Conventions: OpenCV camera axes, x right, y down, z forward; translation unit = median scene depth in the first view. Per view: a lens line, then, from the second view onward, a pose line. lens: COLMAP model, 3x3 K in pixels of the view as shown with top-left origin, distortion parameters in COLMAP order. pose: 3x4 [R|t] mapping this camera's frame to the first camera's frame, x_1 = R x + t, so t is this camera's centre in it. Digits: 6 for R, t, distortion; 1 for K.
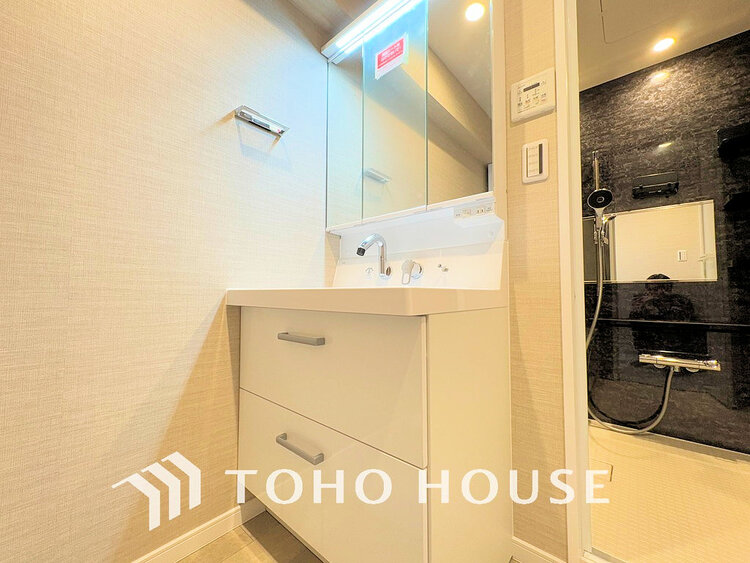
lens RADIAL K [[301.2, 0, 374.3], [0, 301.2, 282.8], [0, 0, 1]] dist [0.002904, 0.000042]
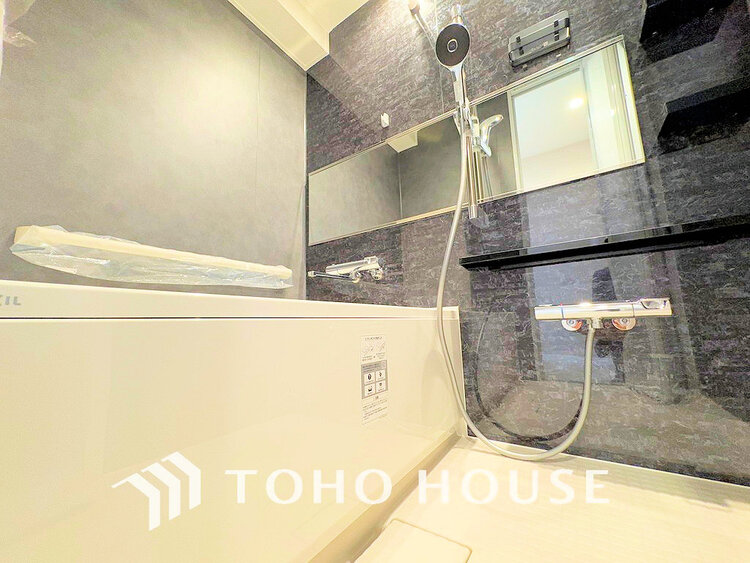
lens RADIAL K [[301.2, 0, 375.4], [0, 301.2, 282.5], [0, 0, 1]] dist [0.002904, 0.000042]
pose [[0.992836, -0.015202, 0.118512, 0.528728], [0.027920, 0.993931, -0.106401, 0.247083], [-0.116175, 0.108948, 0.987235, 0.492494]]
